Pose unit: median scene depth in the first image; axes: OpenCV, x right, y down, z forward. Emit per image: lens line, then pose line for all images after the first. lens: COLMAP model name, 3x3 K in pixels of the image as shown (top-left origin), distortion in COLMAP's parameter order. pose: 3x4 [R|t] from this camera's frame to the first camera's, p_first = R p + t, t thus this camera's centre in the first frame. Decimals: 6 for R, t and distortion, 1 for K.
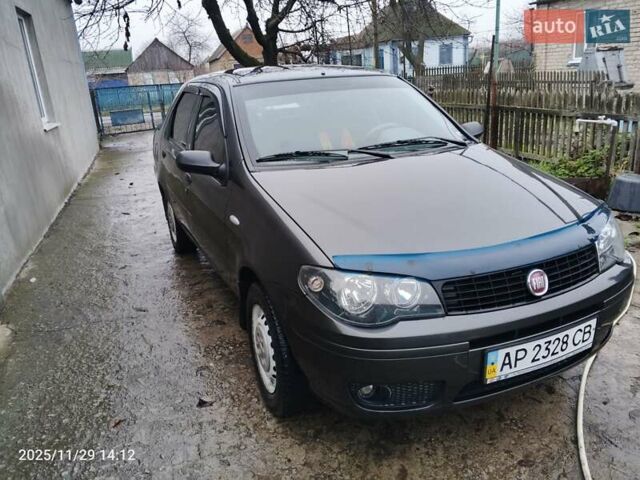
lens RADIAL K [[473.7, 0, 320.0], [0, 473.7, 240.0], [0, 0, 1]] dist [0.003281, -0.001471]
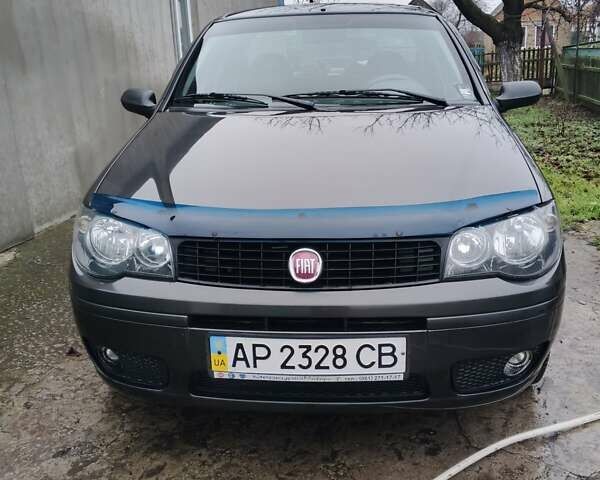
lens RADIAL K [[604.7, 0, 300.0], [0, 604.7, 240.0], [0, 0, 1]] dist [0.009463, -0.009310]
pose [[0.901986, 0.162145, -0.400163, 0.824650], [-0.166285, 0.985770, 0.024616, 0.027746], [0.398461, 0.044338, 0.916113, 0.118847]]
